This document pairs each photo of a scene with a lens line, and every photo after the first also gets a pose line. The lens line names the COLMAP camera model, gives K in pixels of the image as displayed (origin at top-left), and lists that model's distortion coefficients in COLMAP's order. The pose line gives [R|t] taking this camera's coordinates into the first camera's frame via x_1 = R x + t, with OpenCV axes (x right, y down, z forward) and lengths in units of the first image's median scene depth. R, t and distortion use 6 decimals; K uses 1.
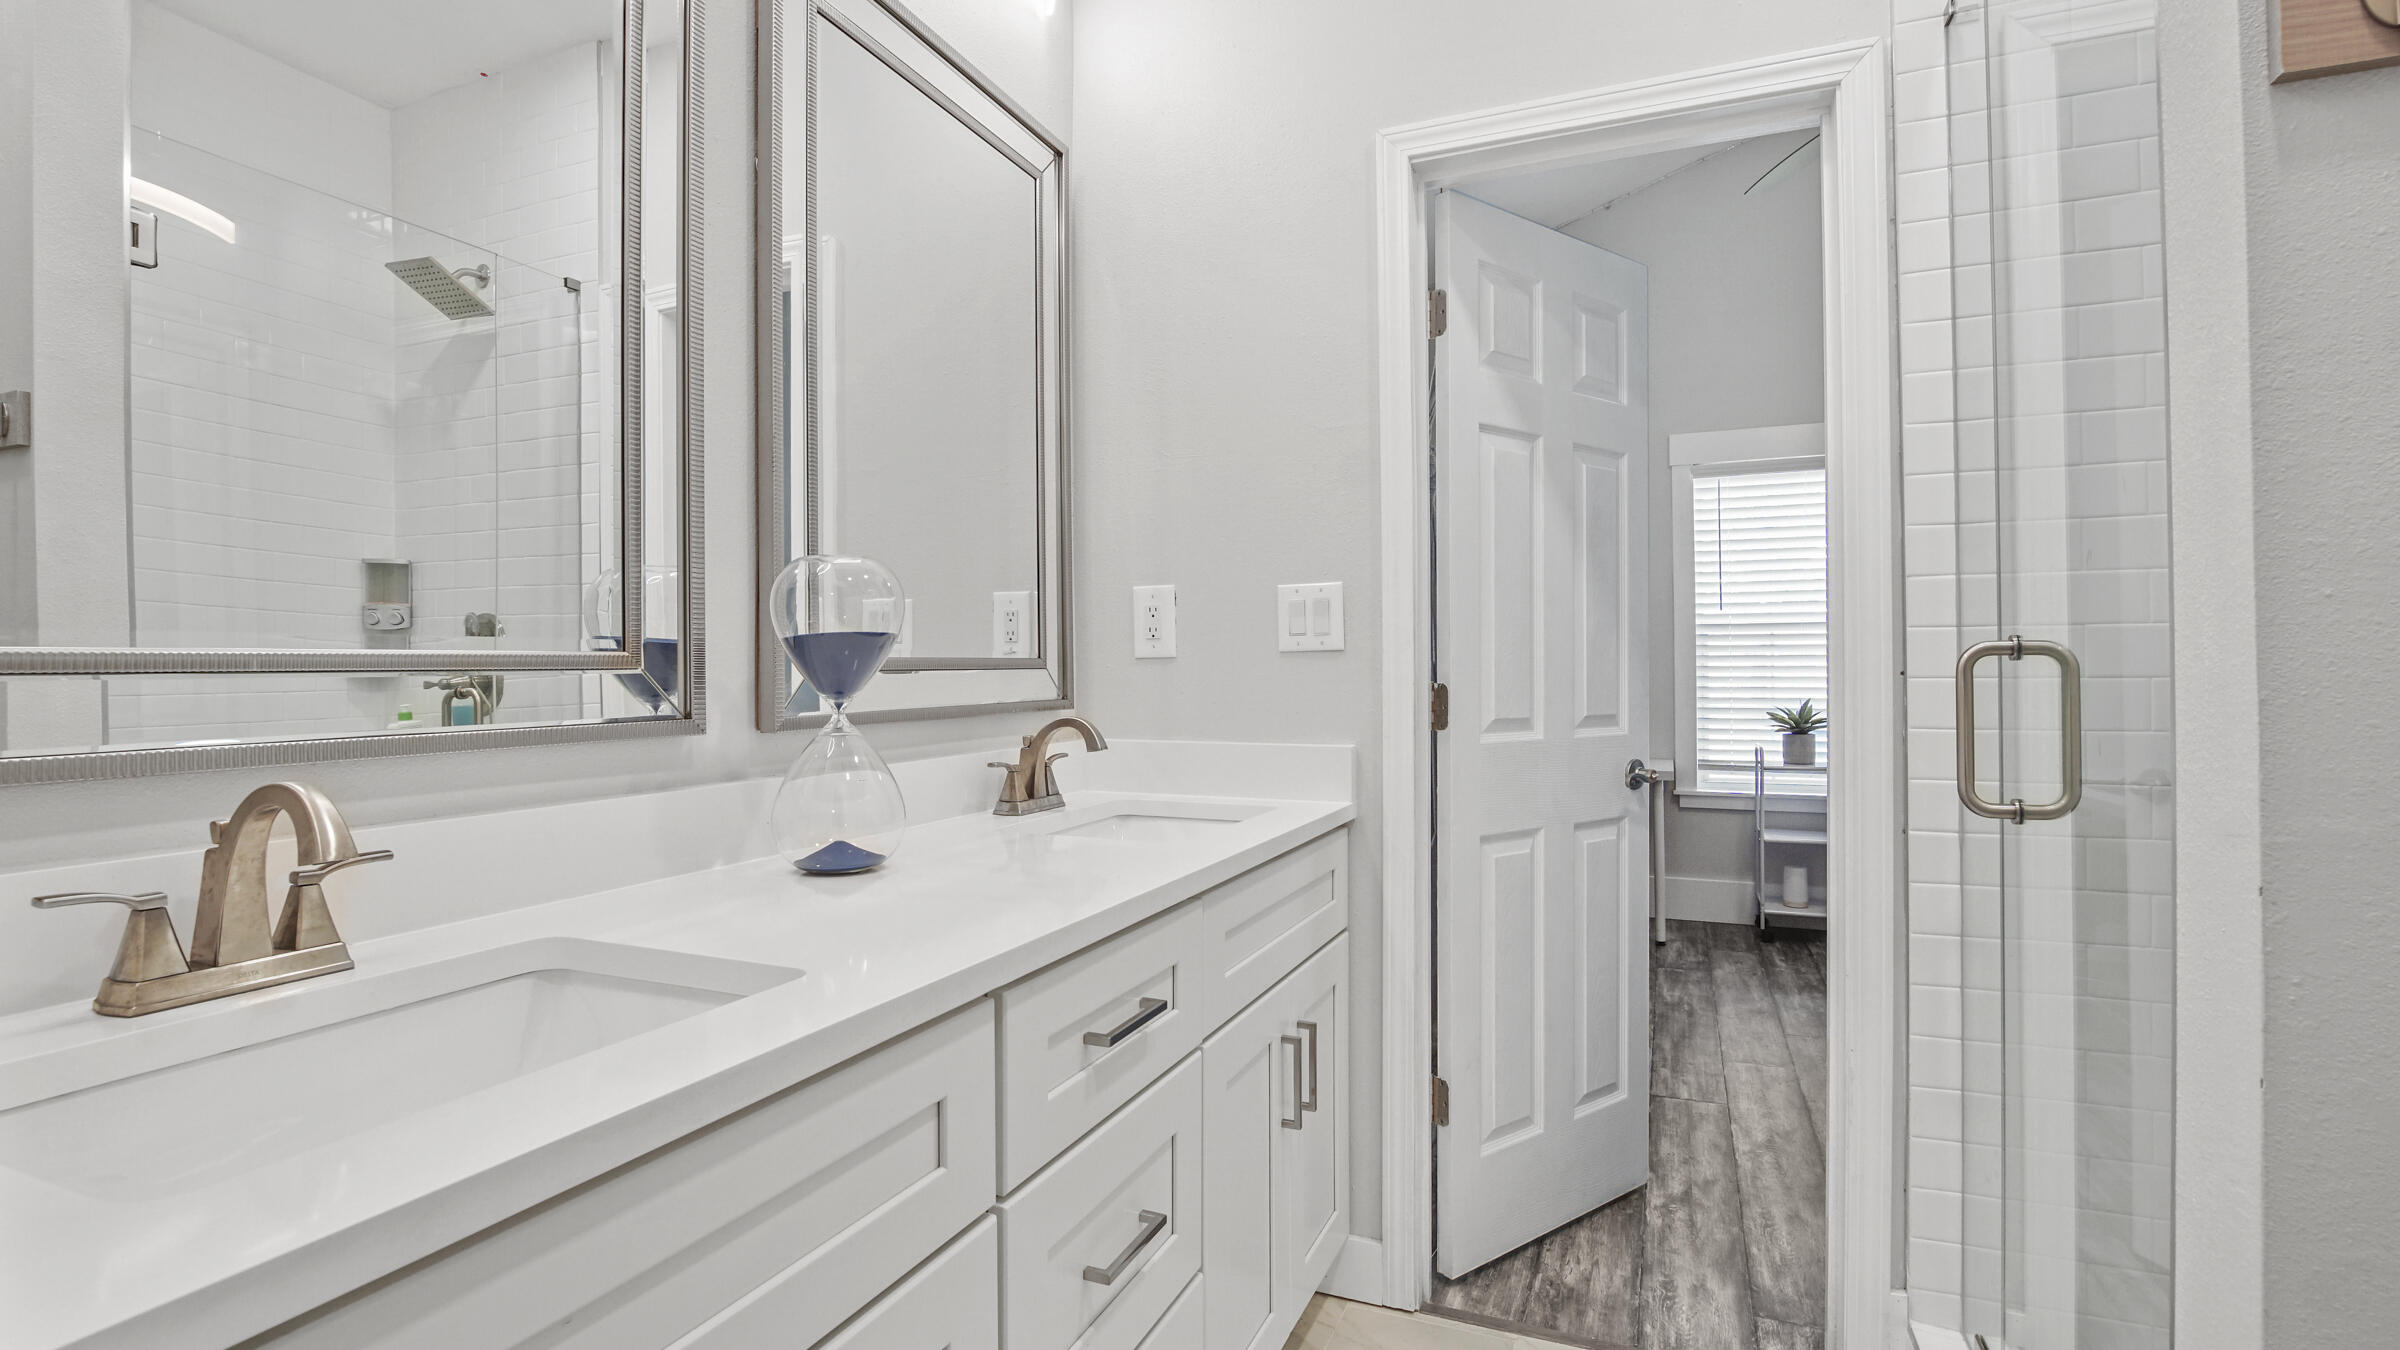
lens RADIAL K [[1115.8, 0, 1186.5], [0, 1115.8, 657.9], [0, 0, 1]] dist [-0.021765, 0.001230]
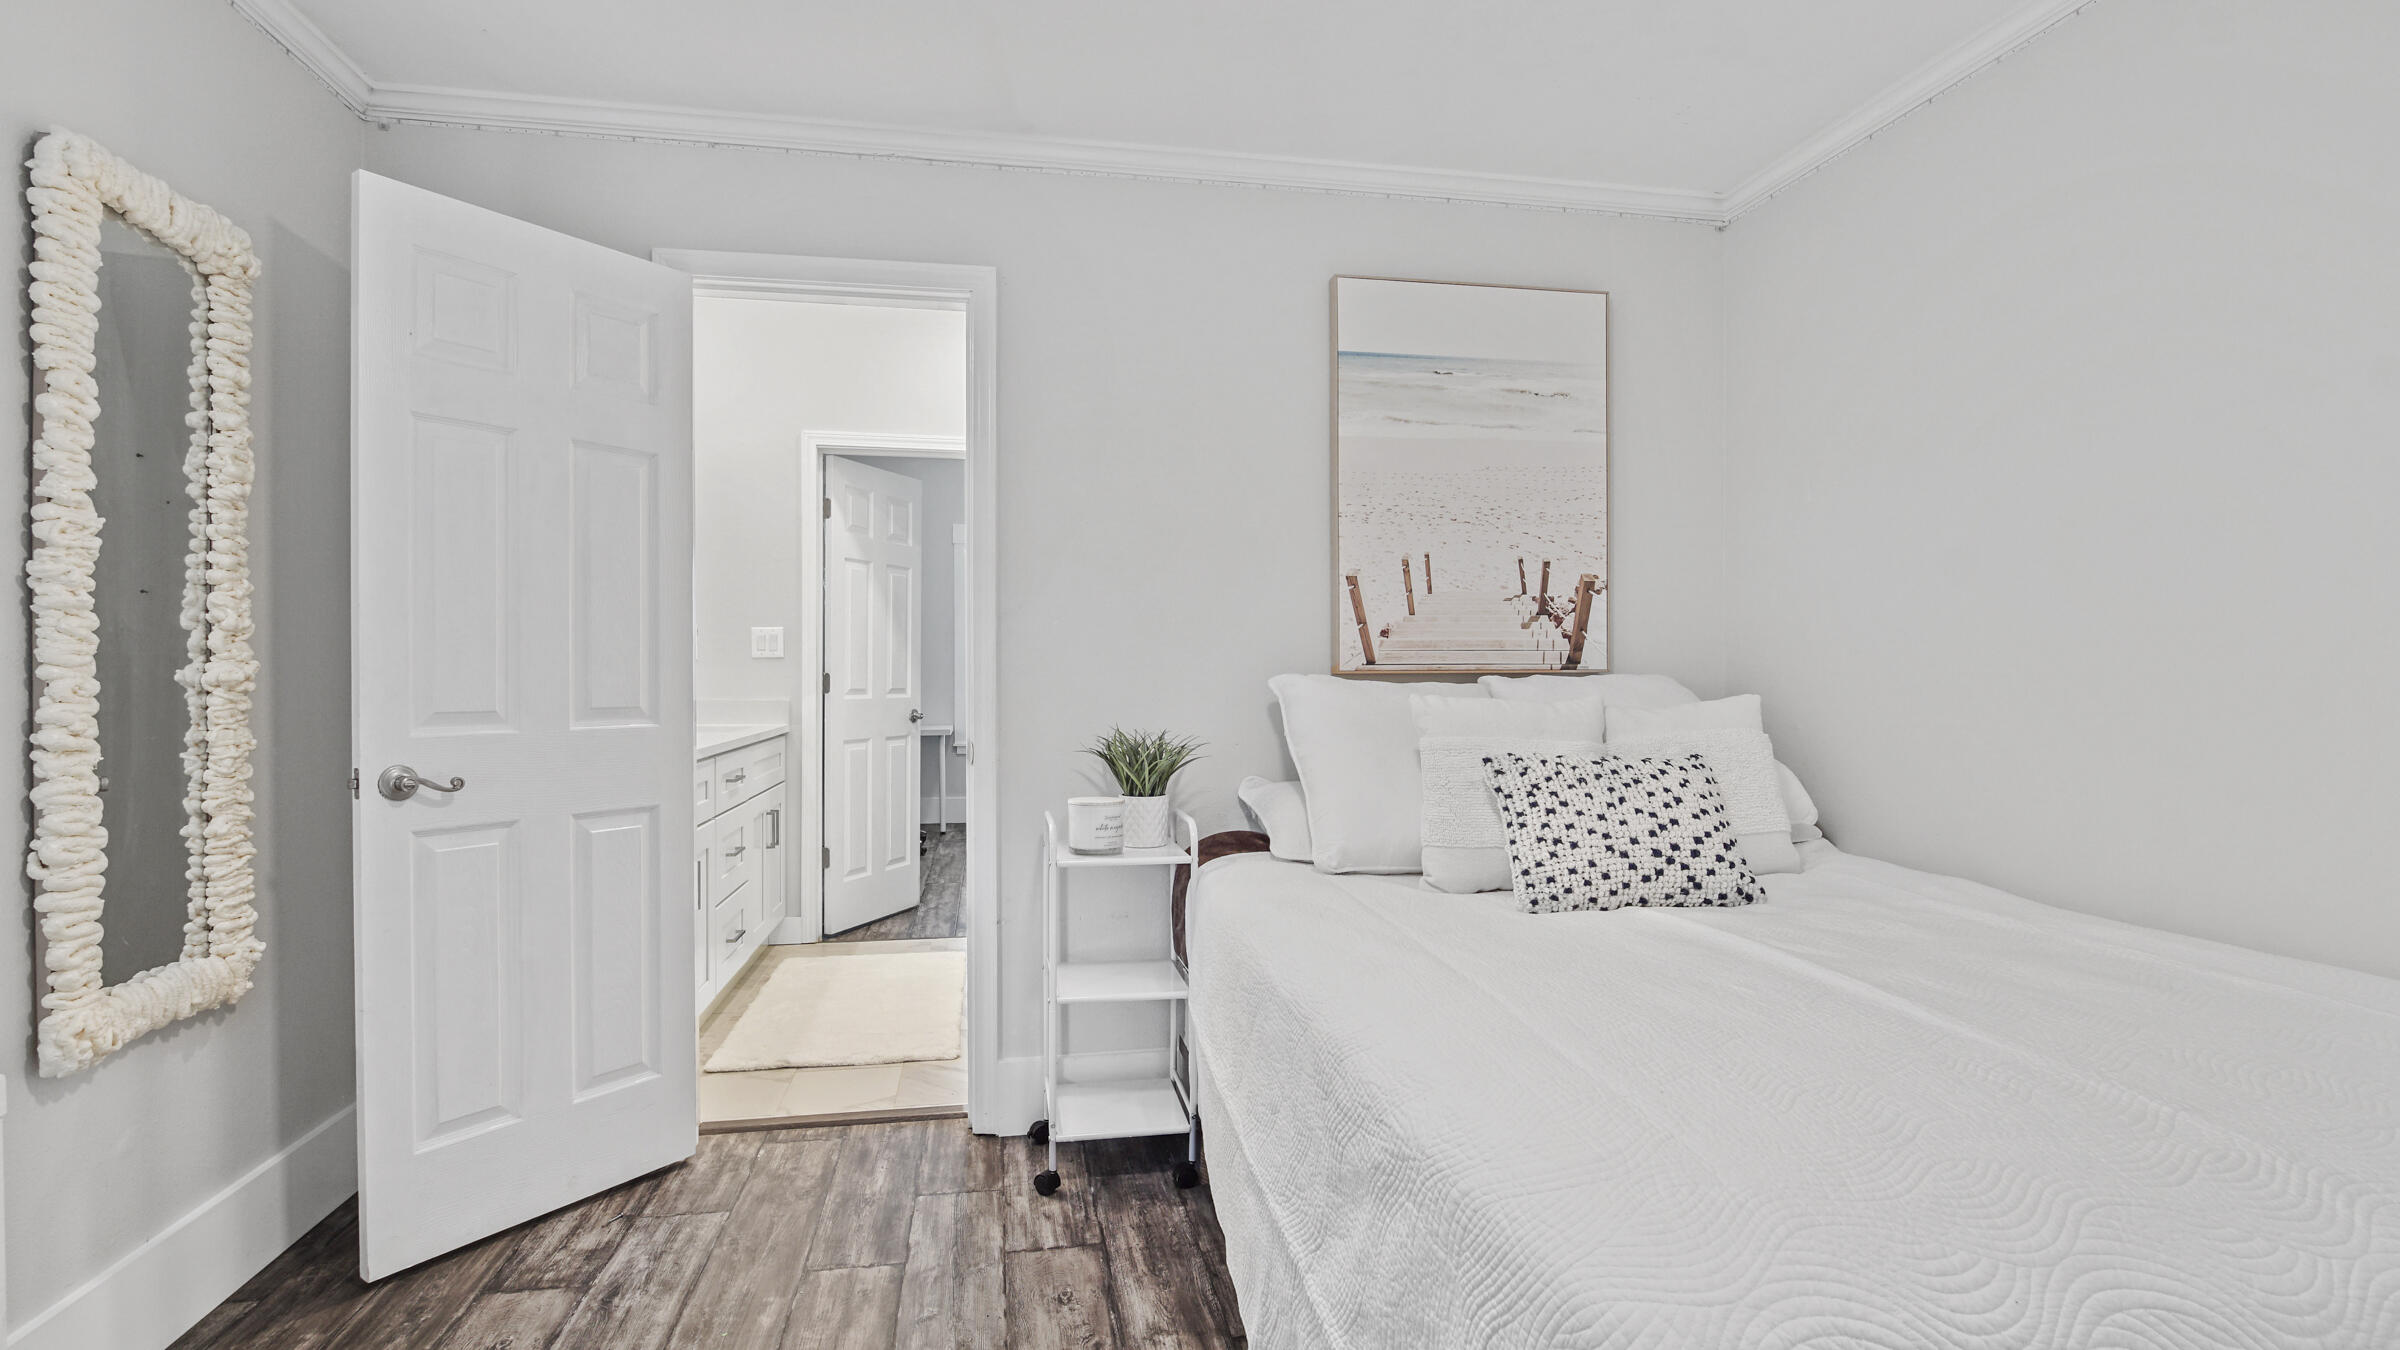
lens RADIAL K [[1115.8, 0, 1212.2], [0, 1115.8, 666.6], [0, 0, 1]] dist [-0.021765, 0.001230]
pose [[0.821977, 0.006279, 0.569486, -0.419394], [-0.008035, 0.999968, 0.000572, 0.002865], [-0.569464, -0.005046, 0.822001, -1.315676]]
